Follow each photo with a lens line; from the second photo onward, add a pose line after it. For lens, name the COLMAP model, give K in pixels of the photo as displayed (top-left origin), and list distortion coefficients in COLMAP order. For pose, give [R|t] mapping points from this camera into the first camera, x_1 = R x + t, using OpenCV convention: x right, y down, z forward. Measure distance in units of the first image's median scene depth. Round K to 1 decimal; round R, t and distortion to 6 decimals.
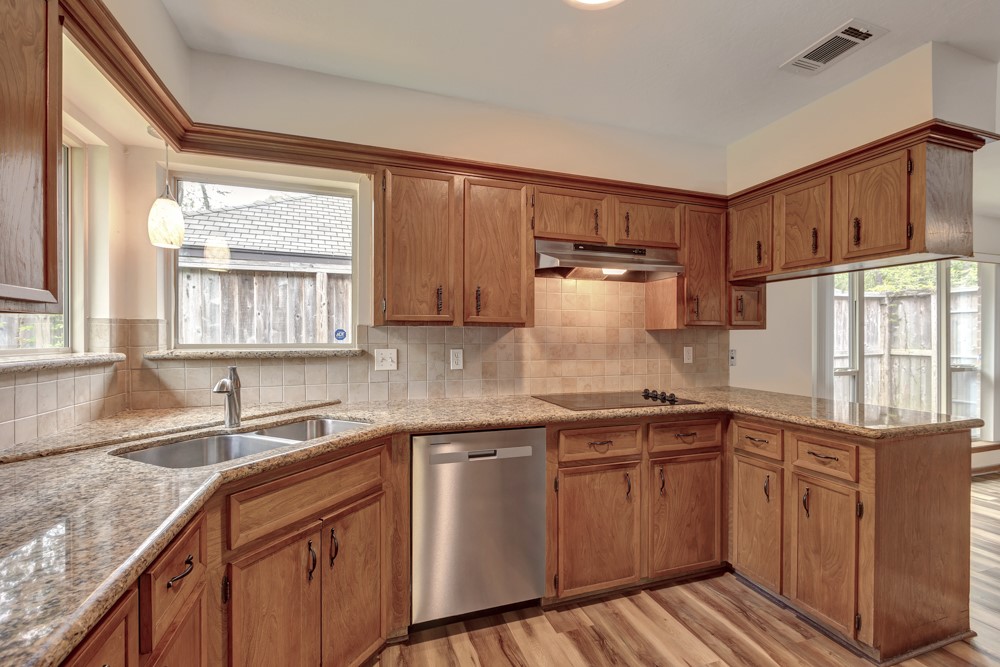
lens RADIAL K [[446.1, 0, 507.6], [0, 446.1, 339.2], [0, 0, 1]] dist [0.002028, -0.000547]
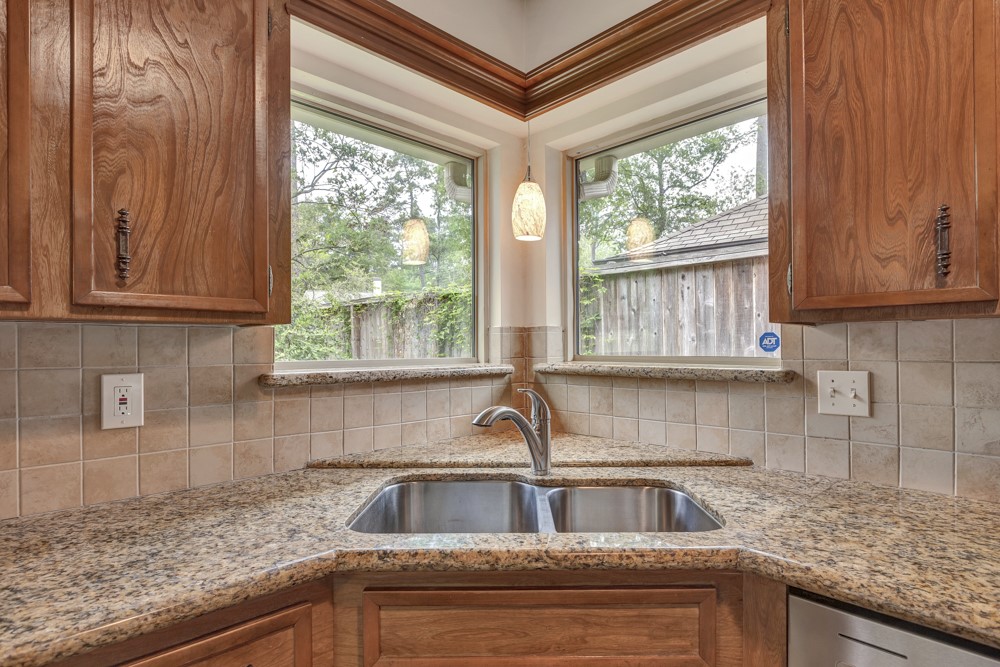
lens RADIAL K [[516.8, 0, 509.4], [0, 516.8, 345.3], [0, 0, 1]] dist [0.000172, -0.000741]
pose [[0.425836, -0.004863, -0.904787, 0.086222], [-0.000145, 0.999985, -0.005443, -0.002623], [0.904800, 0.002449, 0.425829, 0.486614]]
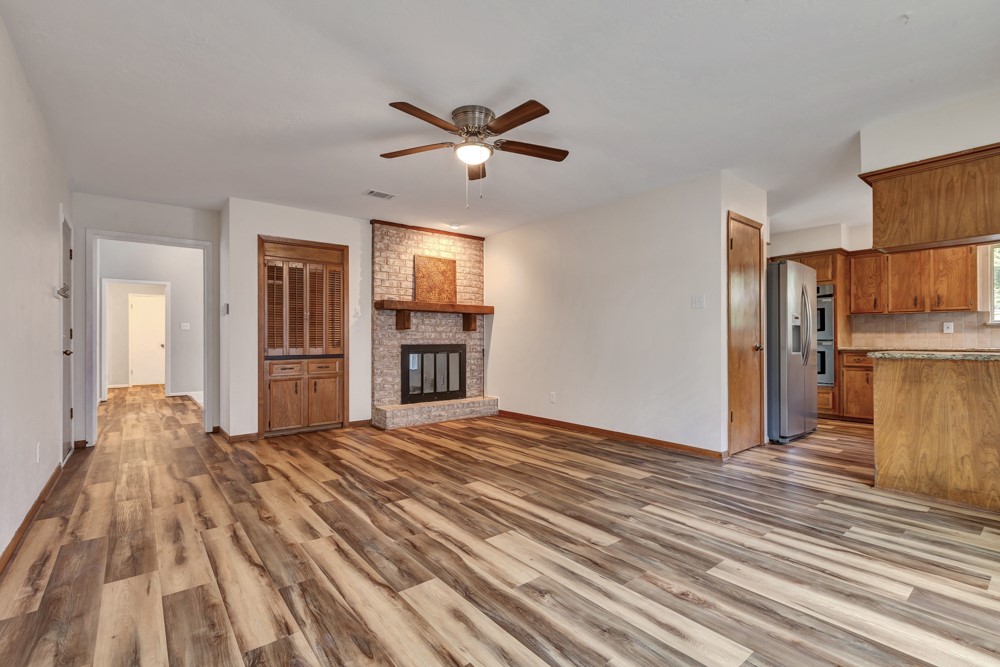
lens RADIAL K [[455.2, 0, 505.0], [0, 455.2, 334.2], [0, 0, 1]] dist [0.000837, -0.000356]
pose [[-0.941642, -0.004902, -0.336581, 2.518890], [-0.001547, 0.999946, -0.010235, 0.118983], [0.336613, -0.009117, -0.941599, 1.870496]]
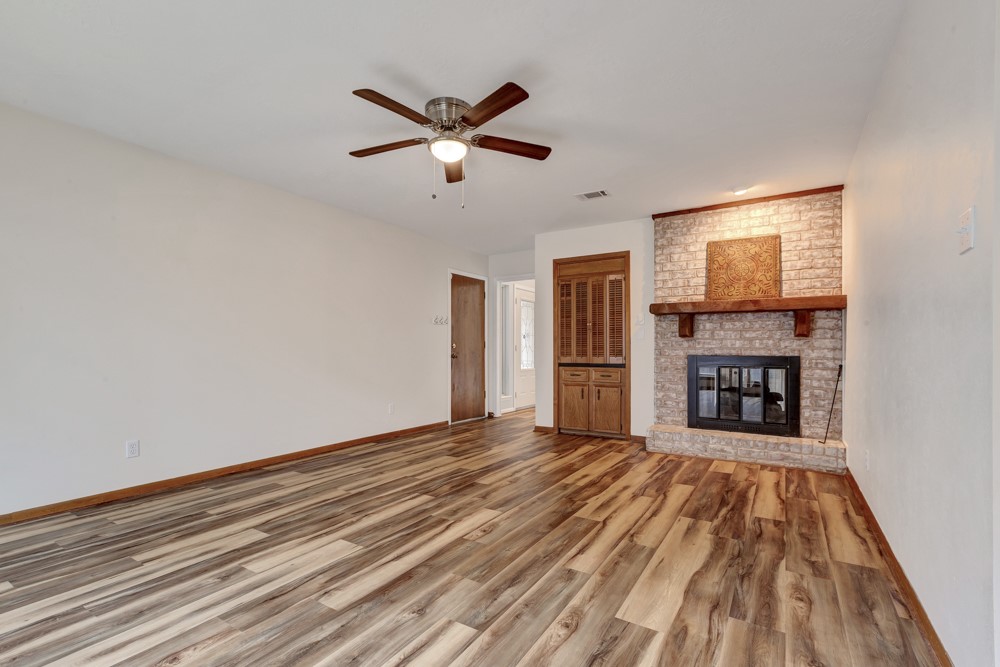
lens RADIAL K [[448.8, 0, 504.9], [0, 448.8, 348.3], [0, 0, 1]] dist [0.000459, -0.000229]
pose [[-0.627507, -0.002200, 0.778608, 1.072272], [-0.000004, 0.999996, 0.002822, 0.114162], [-0.778611, 0.001767, -0.627504, 1.219963]]
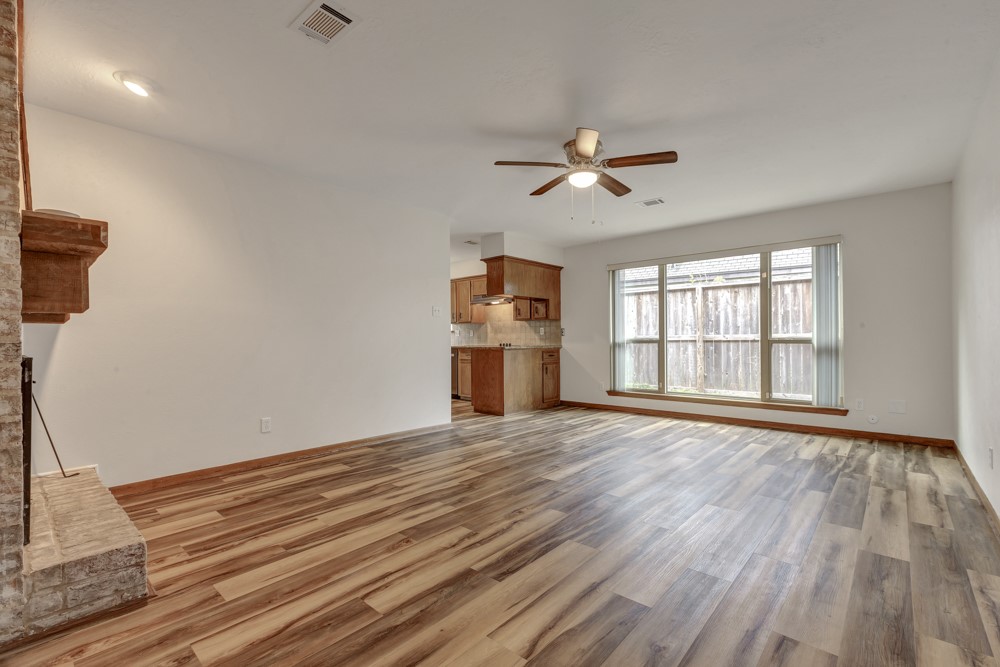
lens RADIAL K [[443.7, 0, 508.1], [0, 443.7, 341.4], [0, 0, 1]] dist [-0.000266, -0.000339]
pose [[0.489290, -0.004754, -0.872108, 3.357446], [0.006260, 0.999979, -0.001939, 0.130932], [0.872099, -0.004511, 0.489309, -0.427271]]
